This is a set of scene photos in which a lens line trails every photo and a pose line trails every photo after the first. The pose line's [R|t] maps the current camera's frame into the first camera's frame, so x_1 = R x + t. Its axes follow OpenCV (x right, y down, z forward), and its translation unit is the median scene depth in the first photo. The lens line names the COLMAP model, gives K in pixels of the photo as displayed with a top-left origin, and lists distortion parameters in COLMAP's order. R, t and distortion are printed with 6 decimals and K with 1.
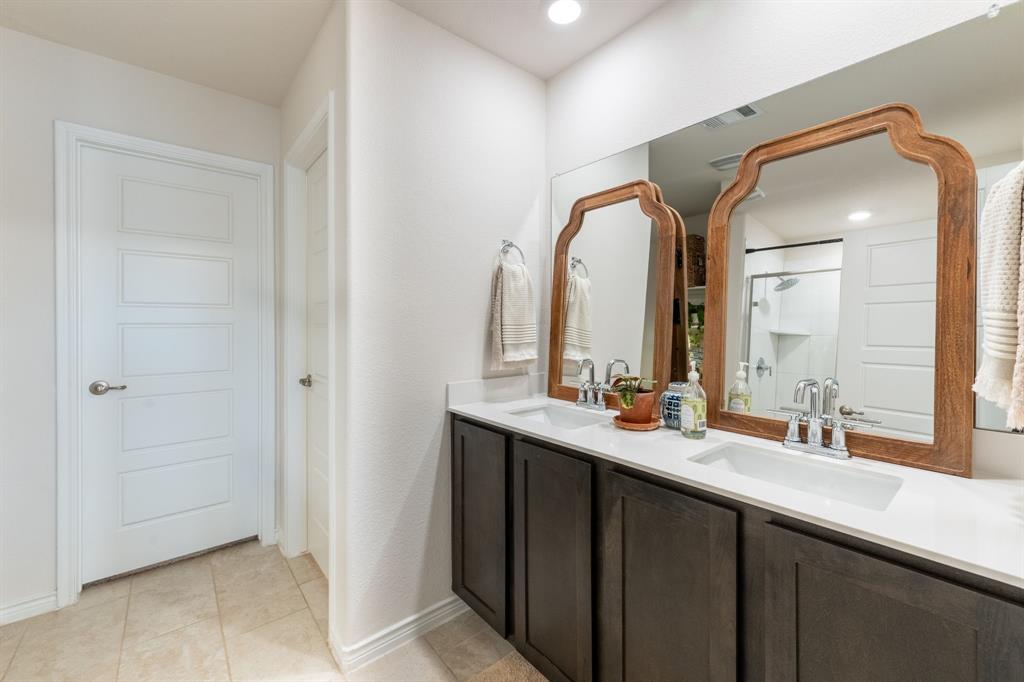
lens RADIAL K [[413.2, 0, 517.5], [0, 413.2, 329.0], [0, 0, 1]] dist [-0.000174, 0.000074]
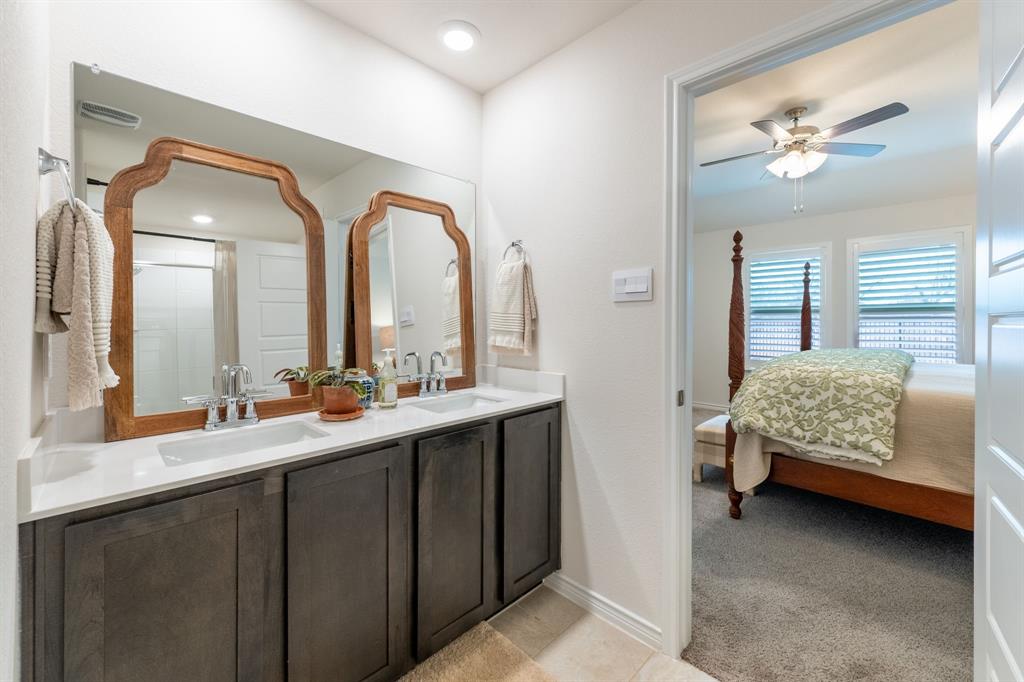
lens RADIAL K [[413.2, 0, 517.5], [0, 413.2, 329.0], [0, 0, 1]] dist [-0.000174, 0.000074]
pose [[-0.088632, -0.023867, 0.995778, -0.674510], [0.007926, 0.999664, 0.024666, -0.008785], [-0.996033, 0.010079, -0.088413, 0.551069]]
